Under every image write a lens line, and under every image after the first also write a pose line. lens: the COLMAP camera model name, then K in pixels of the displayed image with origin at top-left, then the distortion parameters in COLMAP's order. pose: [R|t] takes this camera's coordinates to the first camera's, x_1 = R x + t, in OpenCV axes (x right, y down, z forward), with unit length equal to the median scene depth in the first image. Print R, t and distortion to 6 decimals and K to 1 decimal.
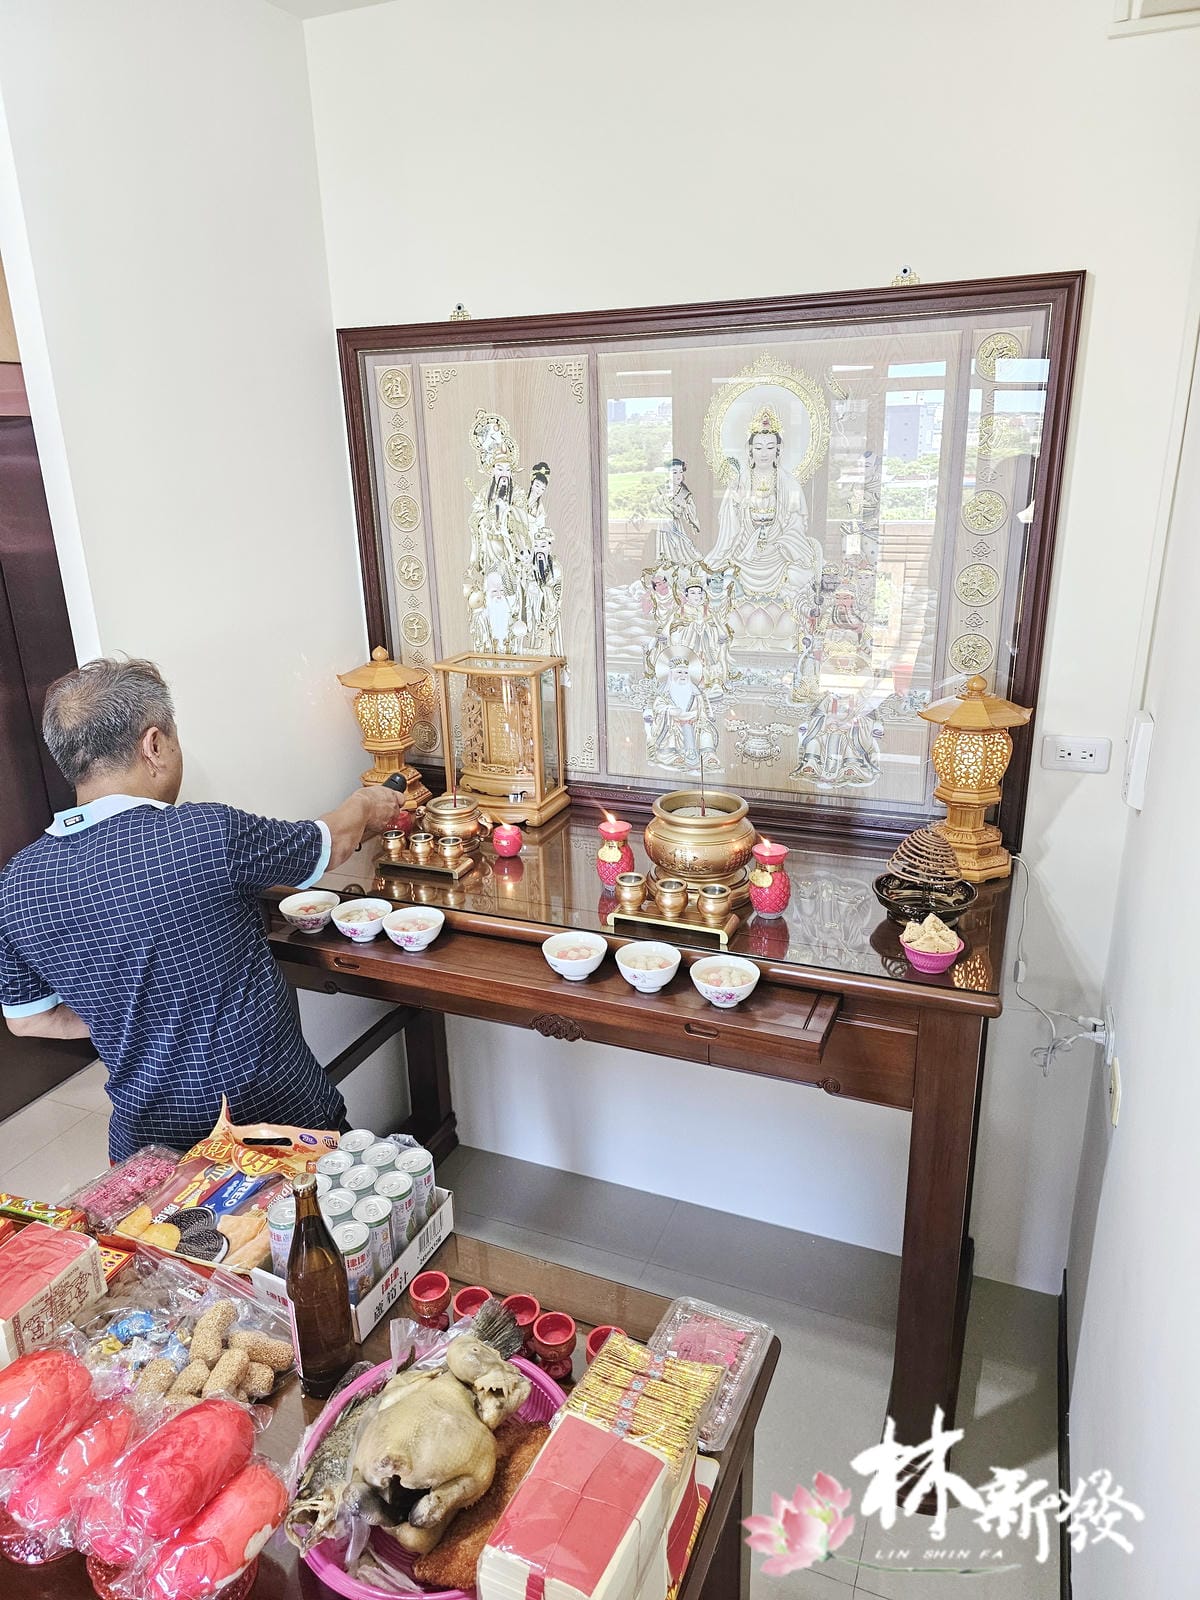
lens RADIAL K [[1070.5, 0, 596.8], [0, 1070.5, 819.9], [0, 0, 1]] dist [0.050588, -0.046209]
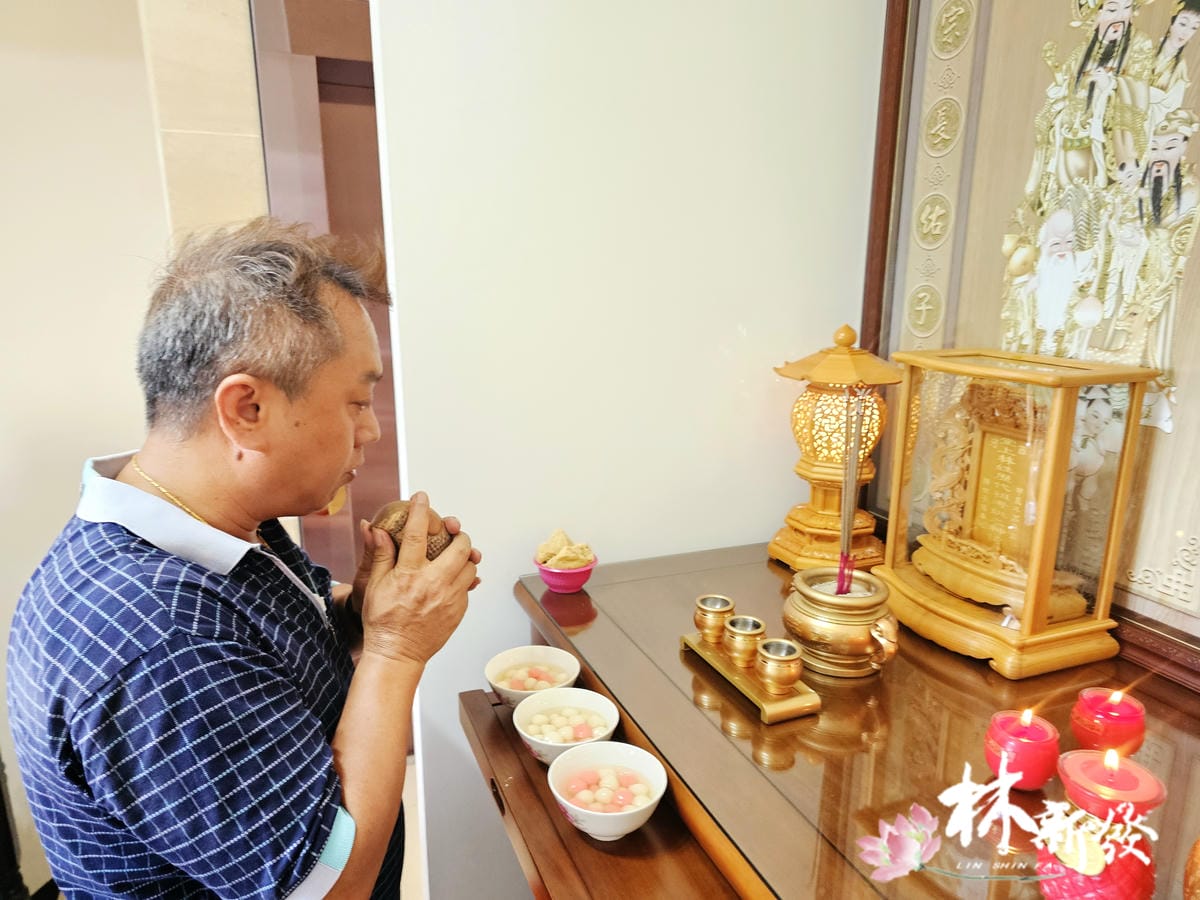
lens RADIAL K [[851.6, 0, 600.8], [0, 851.6, 453.9], [0, 0, 1]] dist [0.043685, -0.000702]
pose [[0.707041, 0.189862, -0.681209, 0.068033], [-0.260840, 0.965381, -0.001667, -0.046613], [0.657309, 0.178865, 0.732087, 0.557928]]
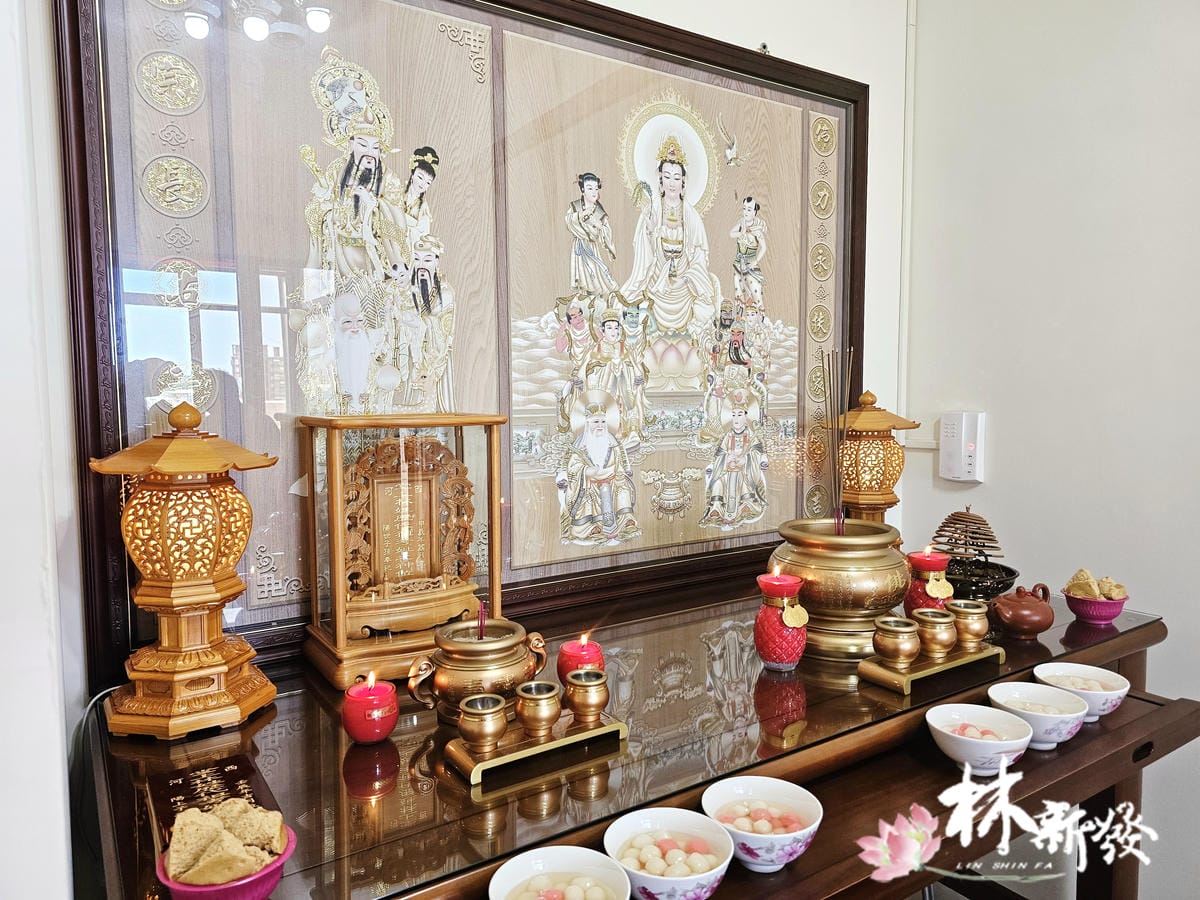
lens RADIAL K [[802.9, 0, 599.0], [0, 802.9, 450.4], [0, 0, 1]] dist [0.050588, -0.046209]
pose [[0.558589, -0.040227, 0.828469, -0.441089], [0.273199, 0.952011, -0.137976, -0.029690], [-0.783161, 0.303408, 0.542773, 0.665565]]
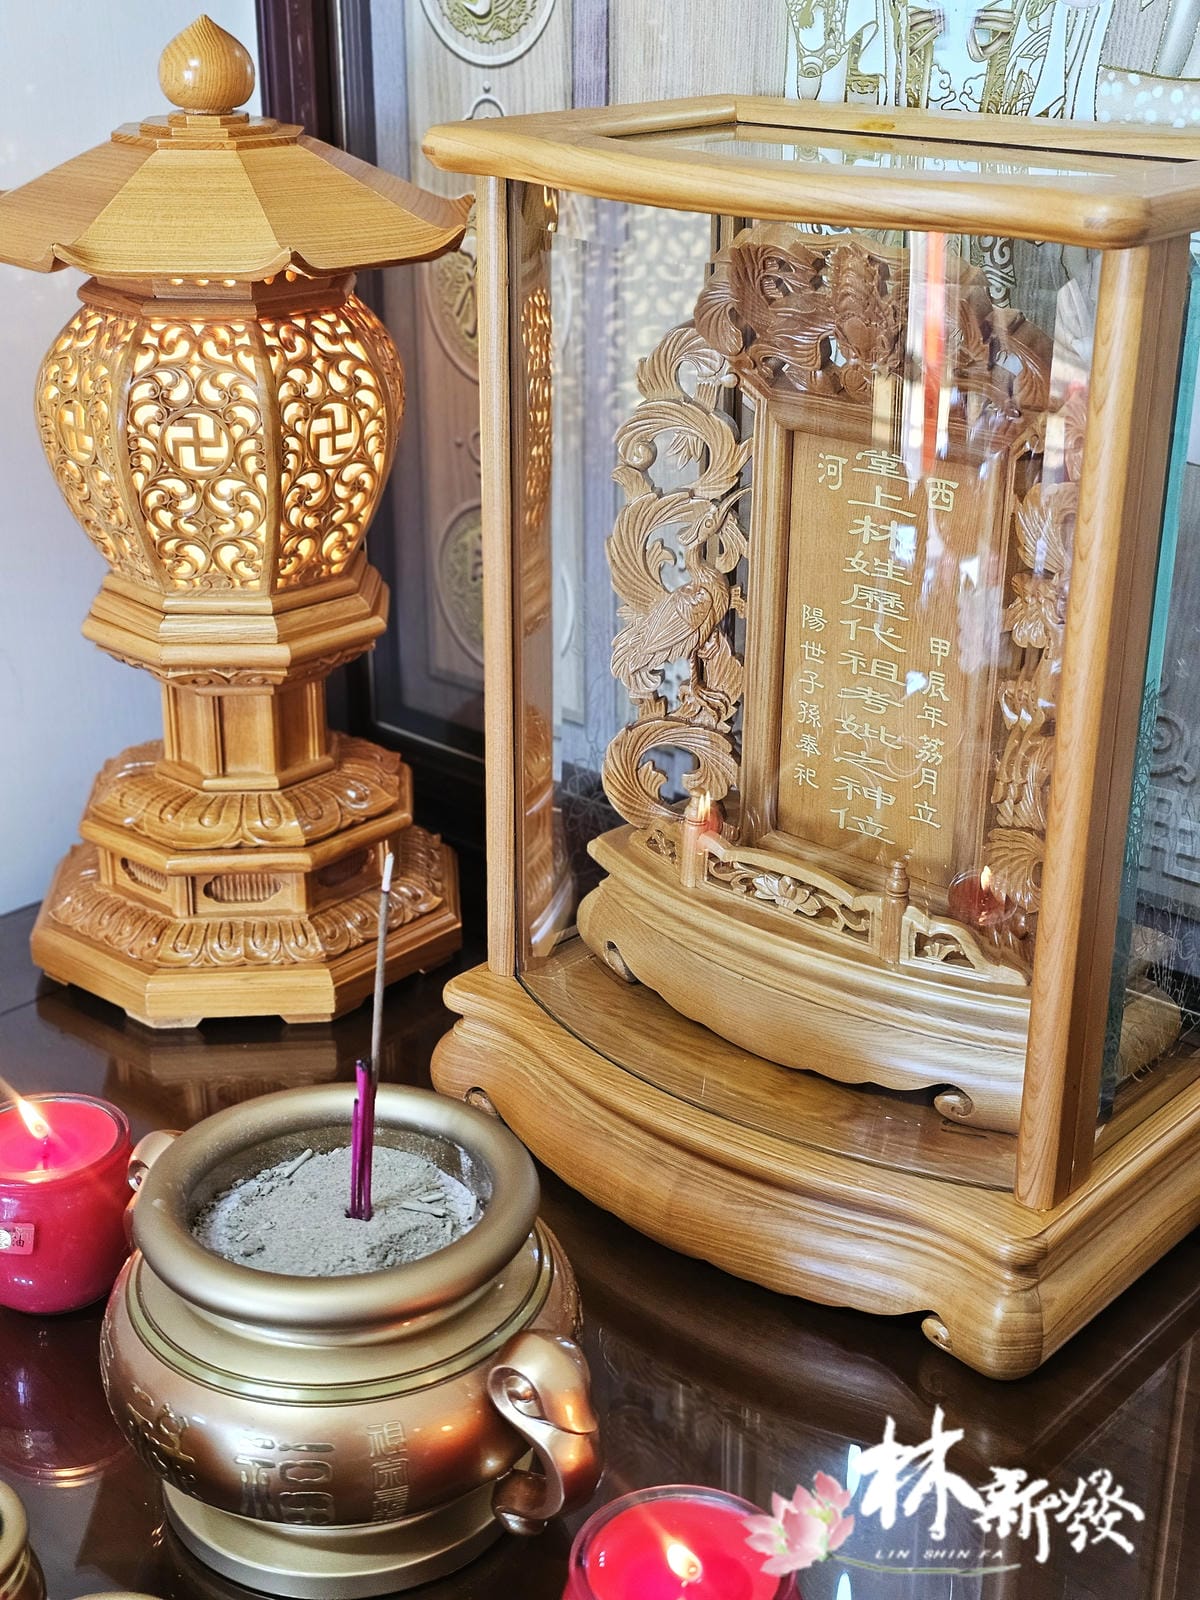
lens RADIAL K [[2183.8, 0, 635.0], [0, 2183.8, 788.4], [0, 0, 1]] dist [0.091264, 0.000000]
pose [[0.953663, 0.141392, -0.265583, -0.038420], [-0.128129, 0.989511, 0.066713, -0.082163], [0.272230, -0.029593, 0.961777, 0.733839]]
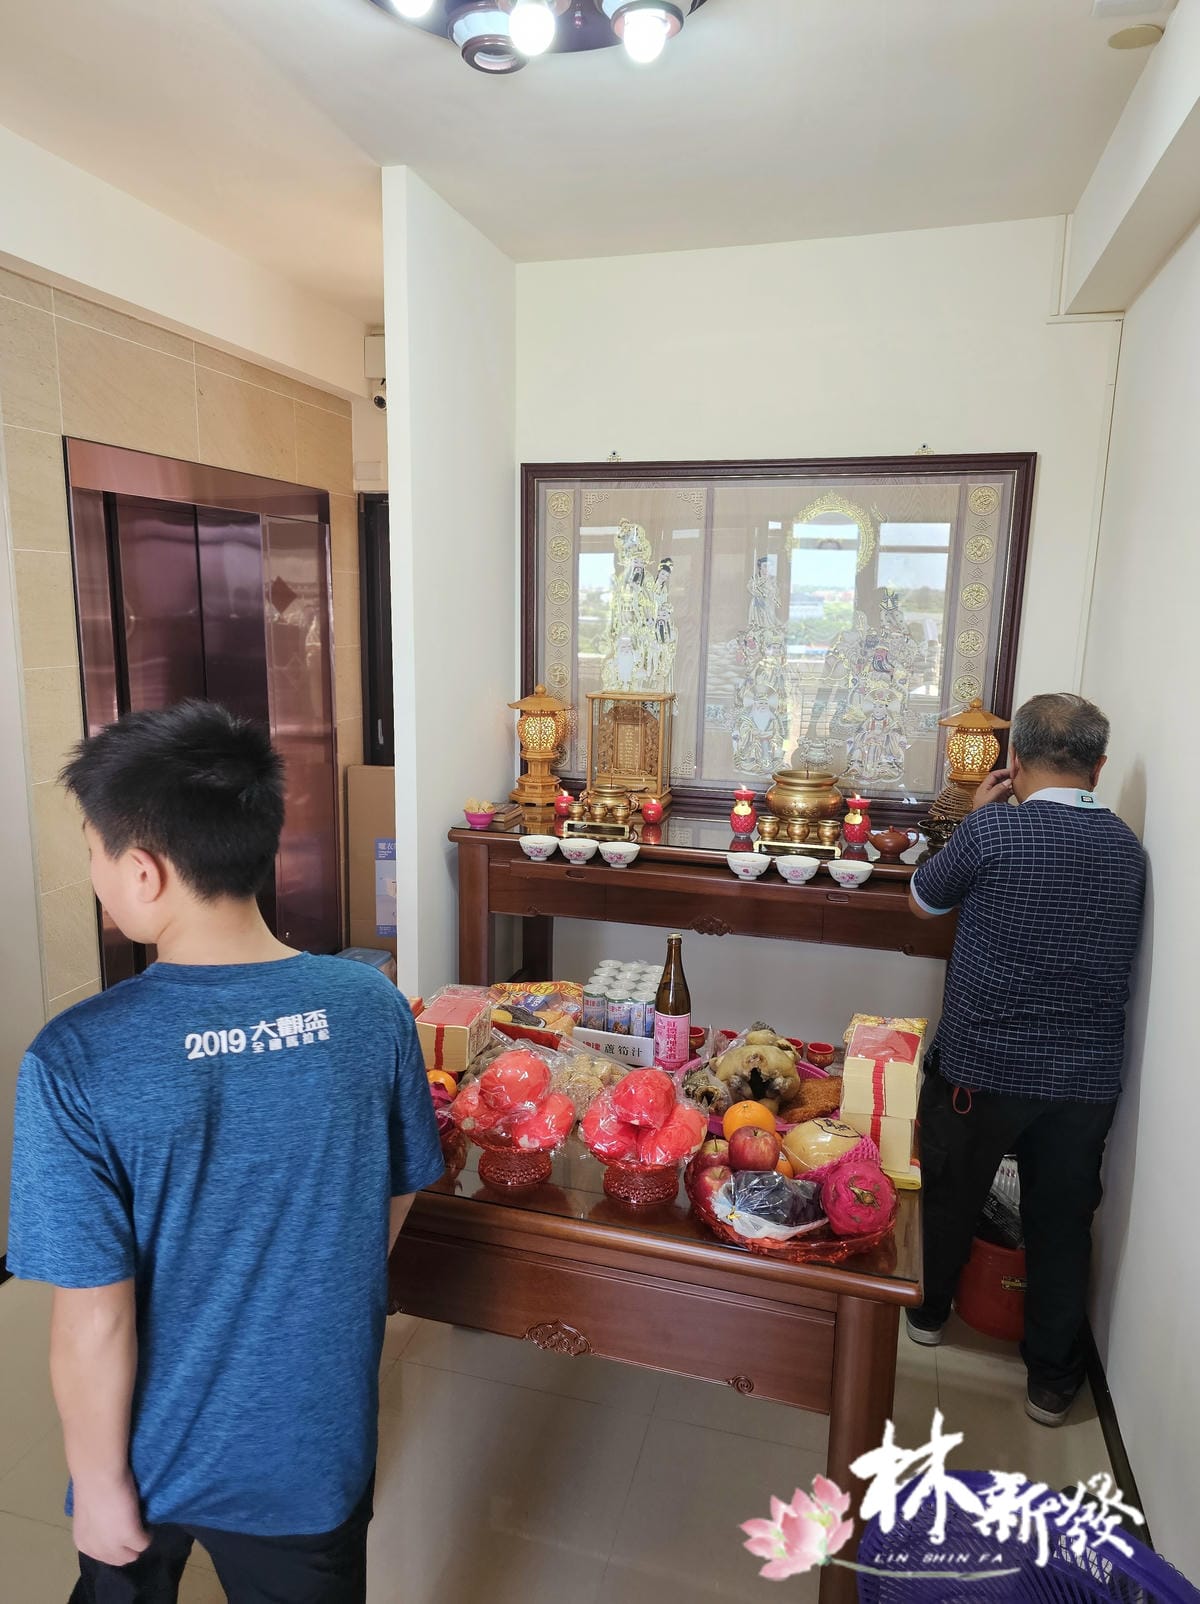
lens RADIAL K [[1073.2, 0, 583.7], [0, 1073.2, 817.8], [0, 0, 1]] dist [0.050588, -0.046209]
pose [[0.990954, 0.020352, 0.132650, -0.343145], [-0.000060, 0.988501, -0.151213, 0.228529], [-0.134202, 0.149837, 0.979560, -0.345157]]
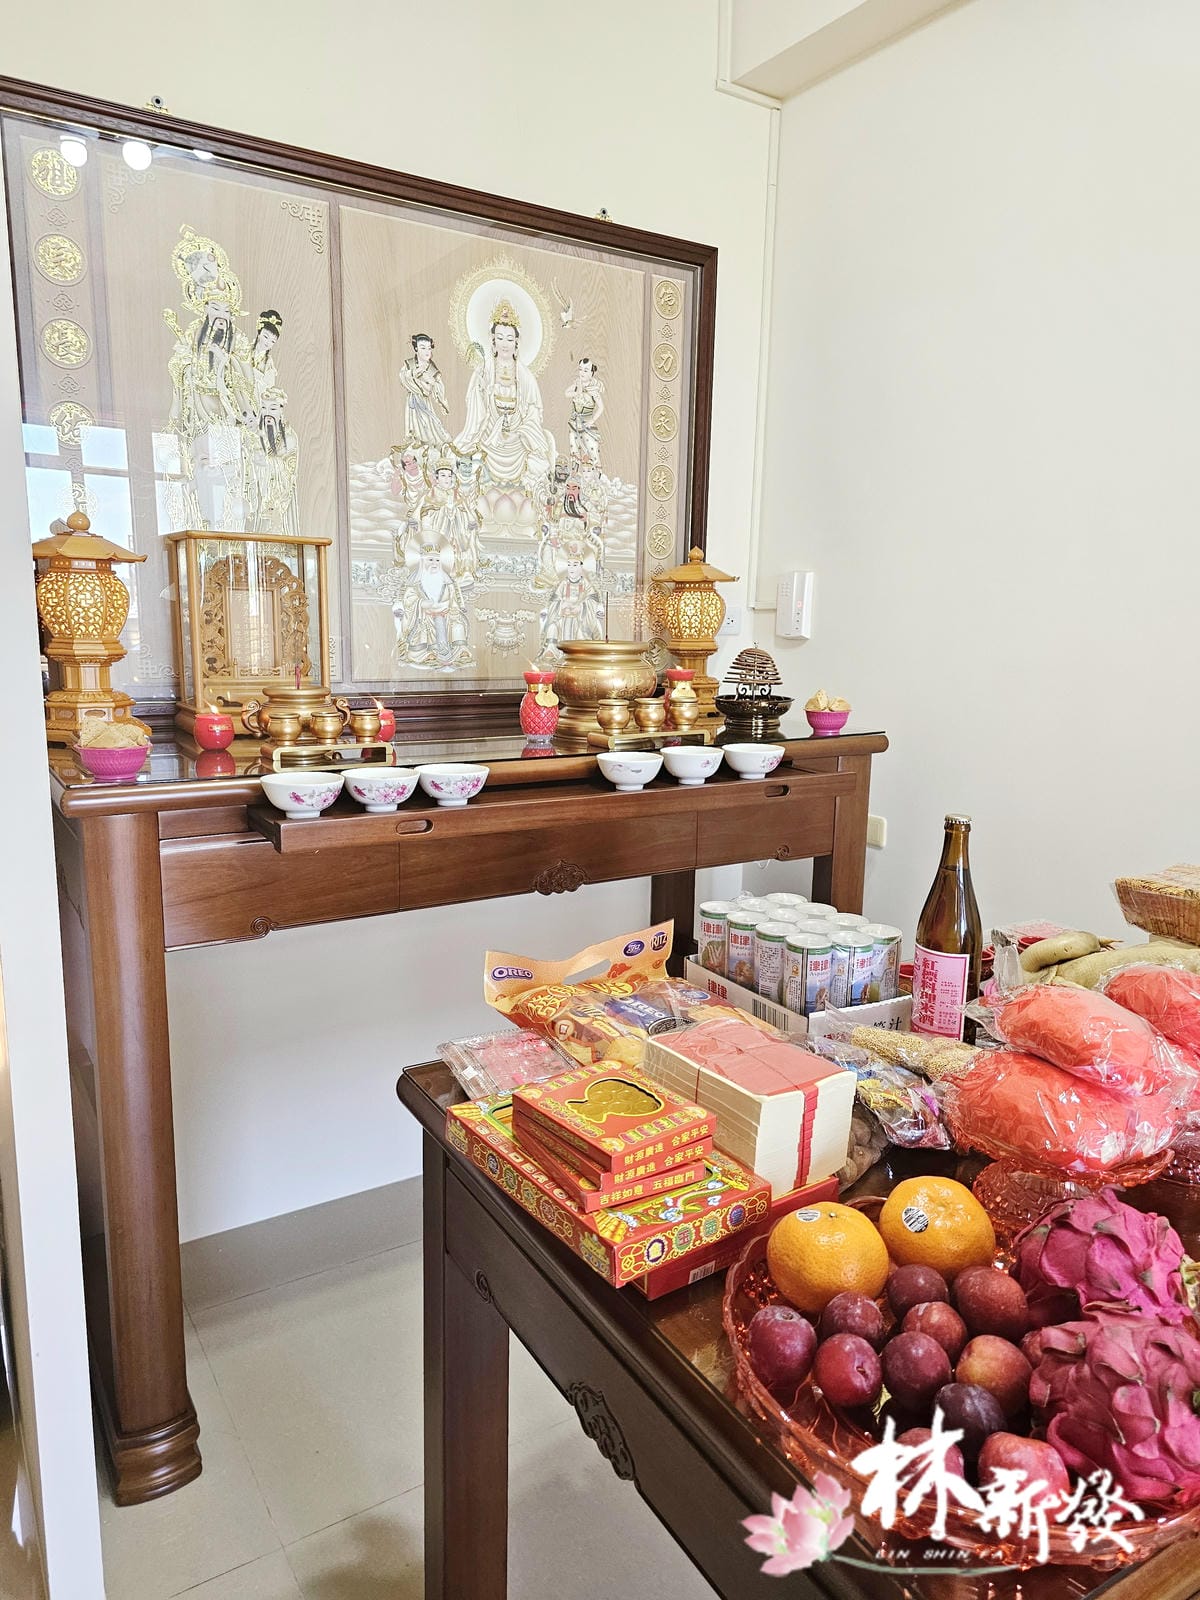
lens RADIAL K [[1070.5, 0, 595.1], [0, 1070.5, 810.1], [0, 0, 1]] dist [0.050588, -0.046209]
pose [[0.575032, -0.112061, 0.810420, -0.643340], [0.245379, 0.968594, -0.040176, 0.154076], [-0.780466, 0.221962, 0.584470, 0.372200]]
